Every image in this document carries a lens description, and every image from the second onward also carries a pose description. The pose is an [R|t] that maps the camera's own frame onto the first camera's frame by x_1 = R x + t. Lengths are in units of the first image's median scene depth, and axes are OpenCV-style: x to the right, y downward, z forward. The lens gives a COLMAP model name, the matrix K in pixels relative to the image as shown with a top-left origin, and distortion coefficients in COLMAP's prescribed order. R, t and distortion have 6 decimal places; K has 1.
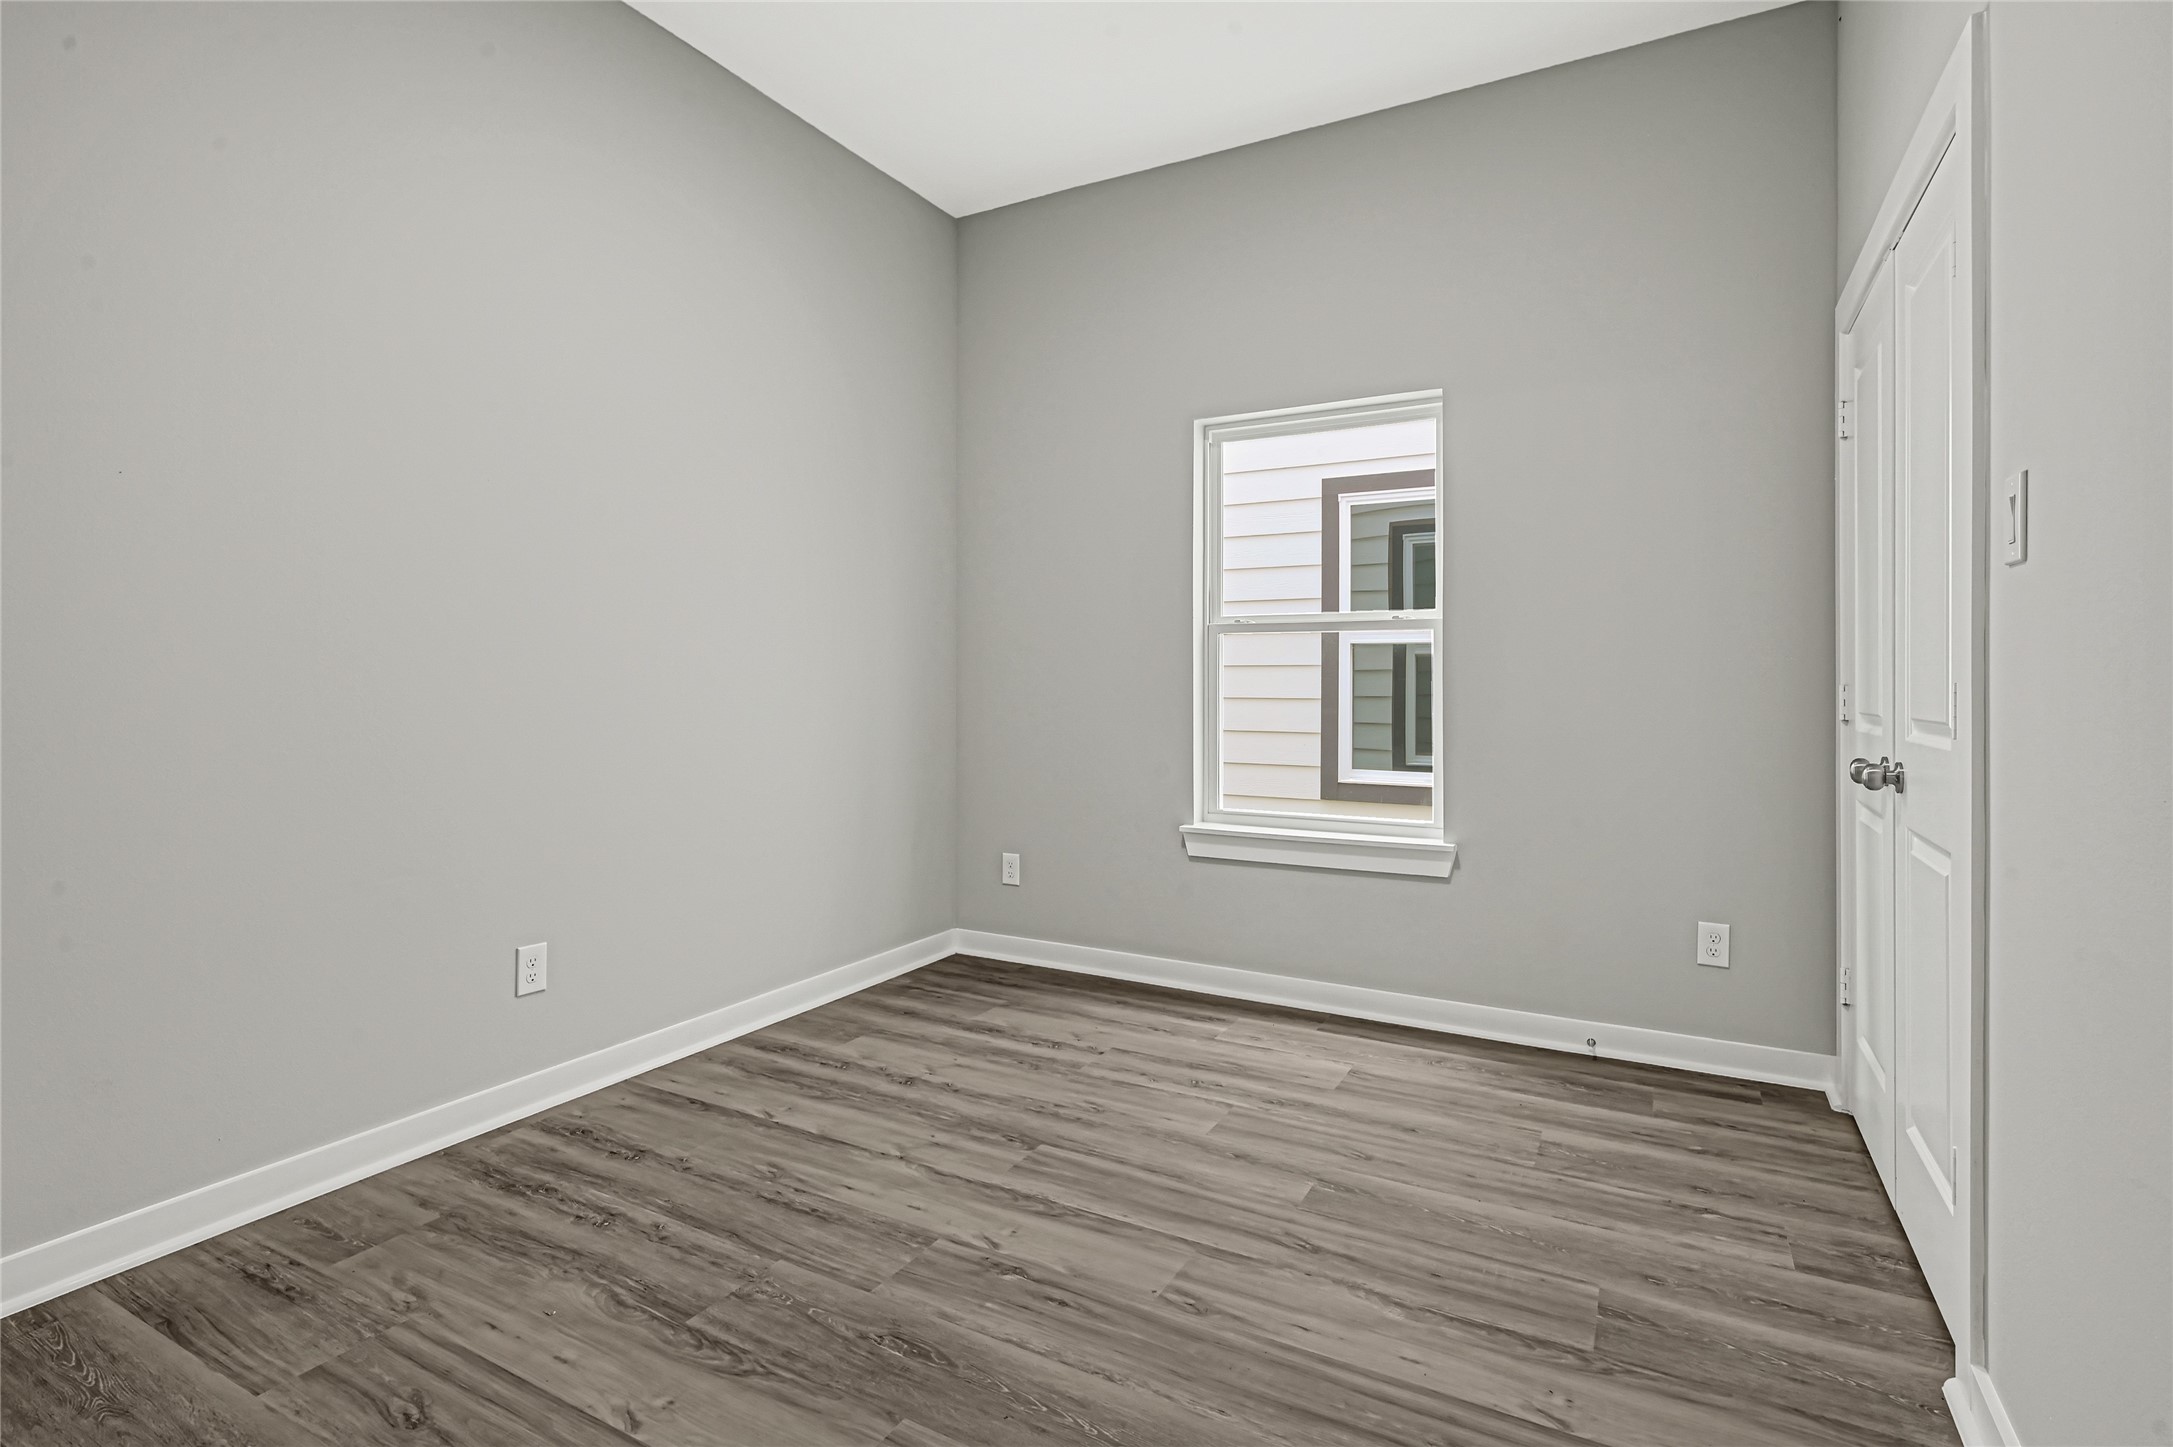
lens RADIAL K [[1032.0, 0, 1083.4], [0, 1032.0, 704.8], [0, 0, 1]] dist [0.005255, -0.000054]
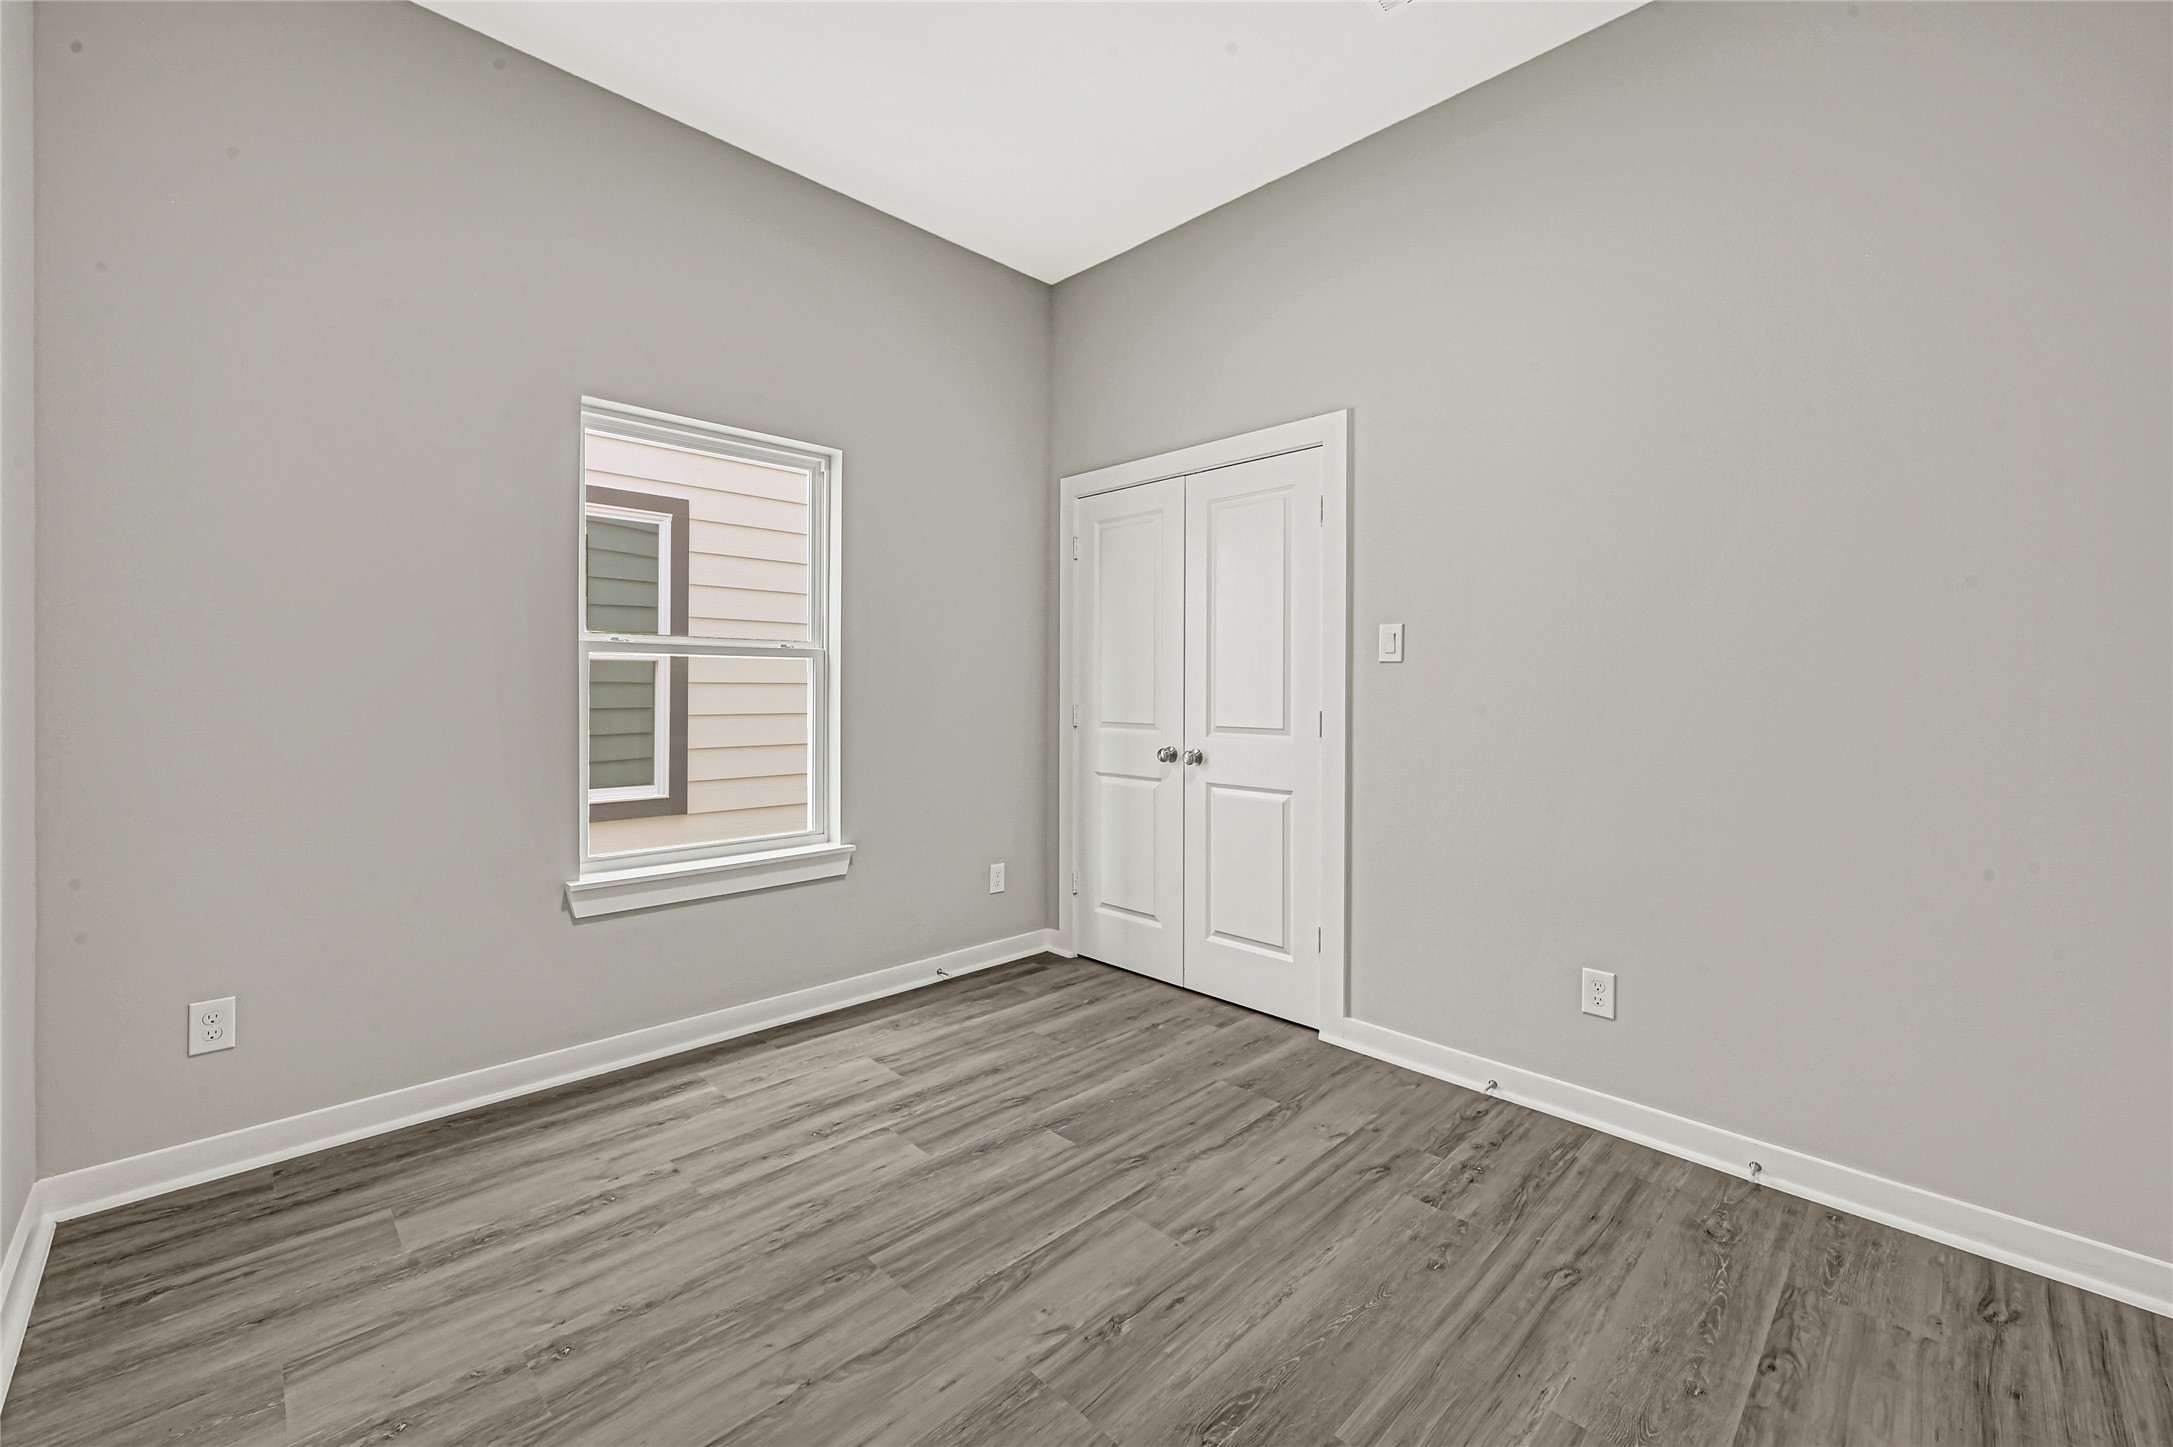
lens RADIAL K [[878.2, 0, 1078.4], [0, 878.2, 702.3], [0, 0, 1]] dist [0.003990, 0.000216]
pose [[0.291941, -0.016903, 0.956287, -0.622140], [0.014334, 0.999809, 0.013296, -0.042588], [-0.956329, 0.009826, 0.292127, 0.555049]]
